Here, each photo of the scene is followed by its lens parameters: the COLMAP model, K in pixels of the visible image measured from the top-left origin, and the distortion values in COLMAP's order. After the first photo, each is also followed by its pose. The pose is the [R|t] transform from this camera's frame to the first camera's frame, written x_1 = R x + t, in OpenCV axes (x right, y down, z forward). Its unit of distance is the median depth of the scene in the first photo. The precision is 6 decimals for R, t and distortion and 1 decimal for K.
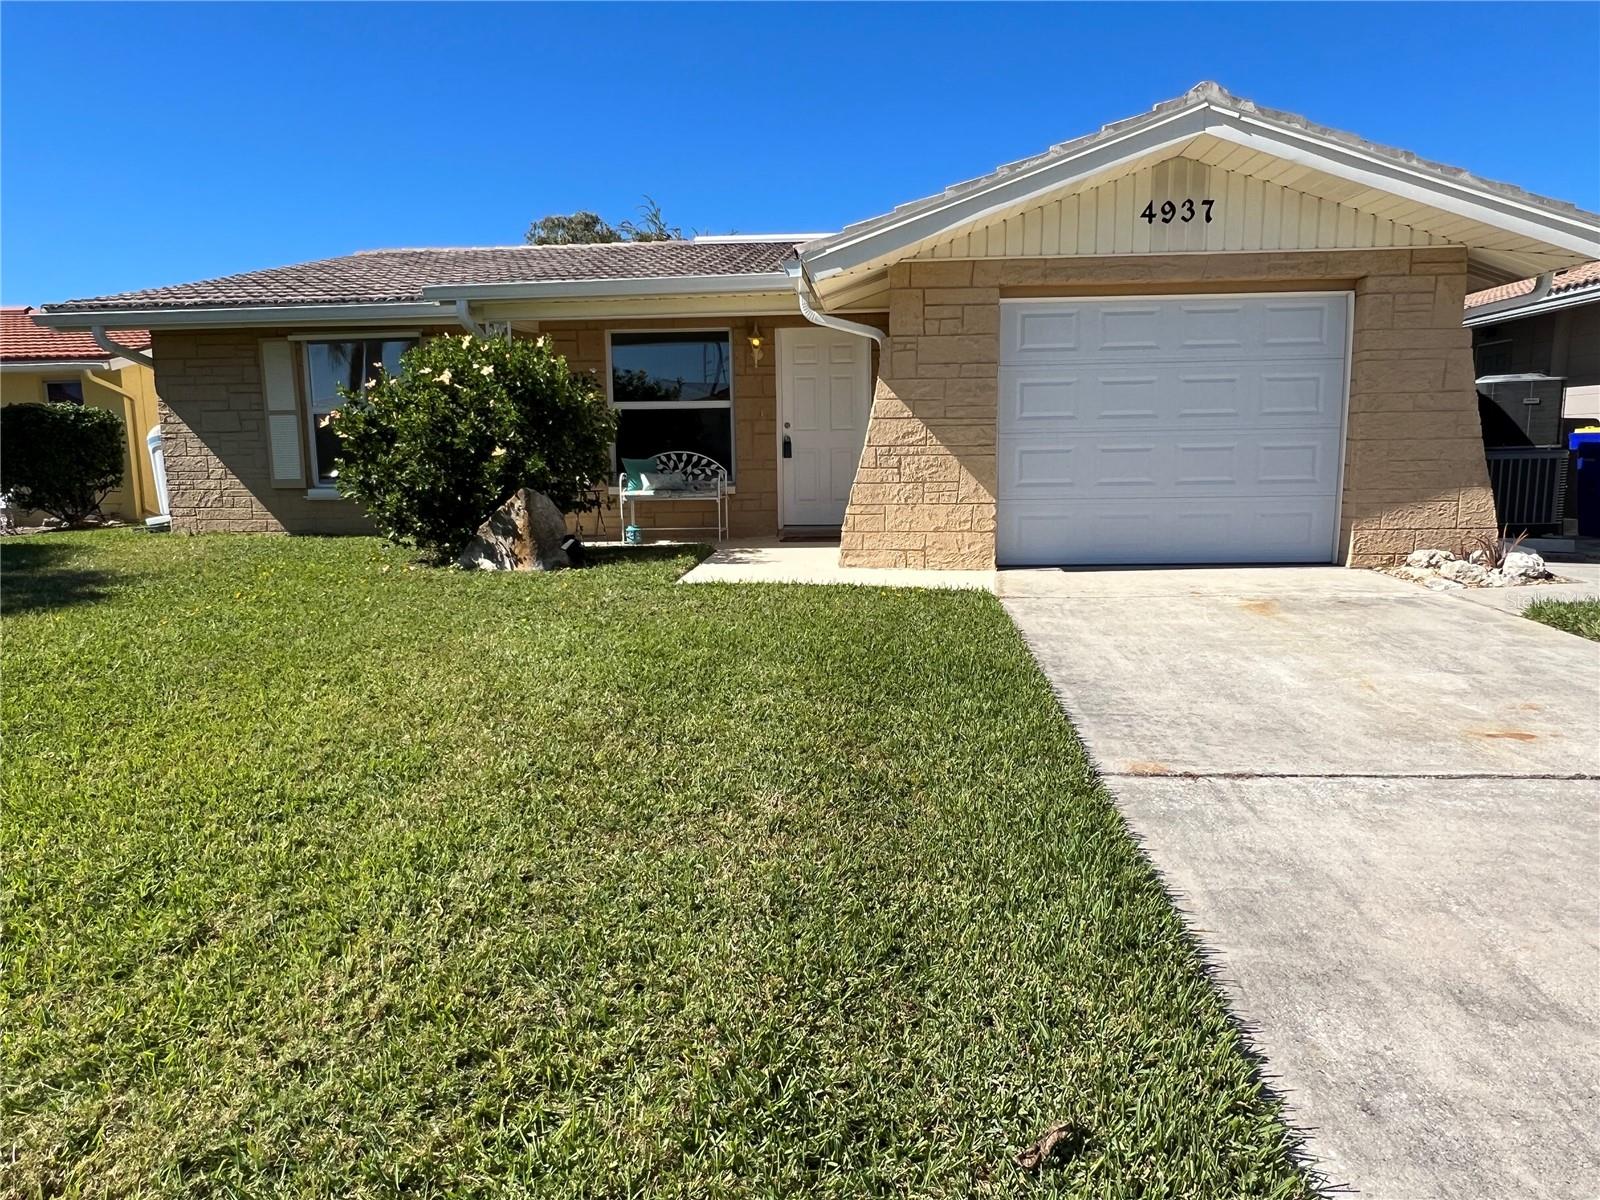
lens RADIAL K [[1055.2, 0, 800.0], [0, 1055.2, 600.0], [0, 0, 1]] dist [-0.003361, 0.001770]
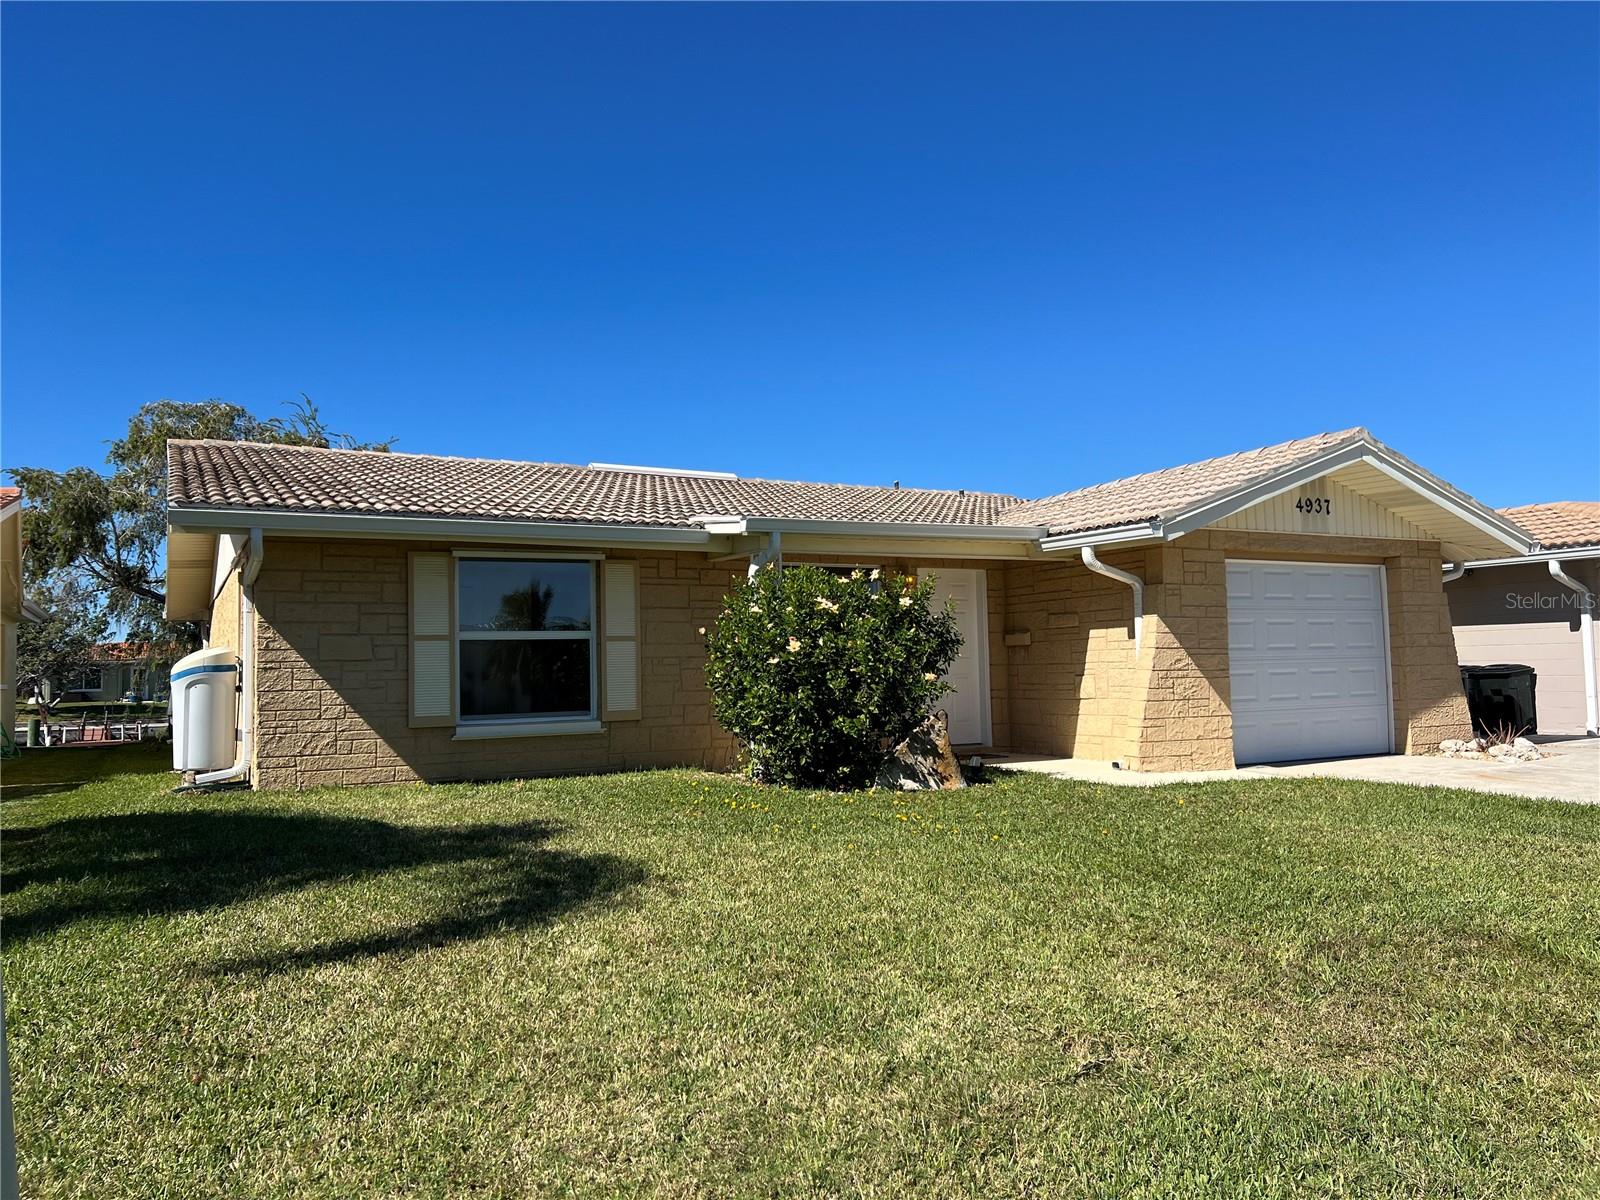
lens RADIAL K [[1225.9, 0, 800.0], [0, 1225.9, 600.0], [0, 0, 1]] dist [0.028329, -0.001824]
pose [[0.841483, 0.029400, 0.539482, -1.050180], [0.088315, 0.977603, -0.191031, 0.009730], [-0.533016, 0.208394, 0.820040, 0.035635]]
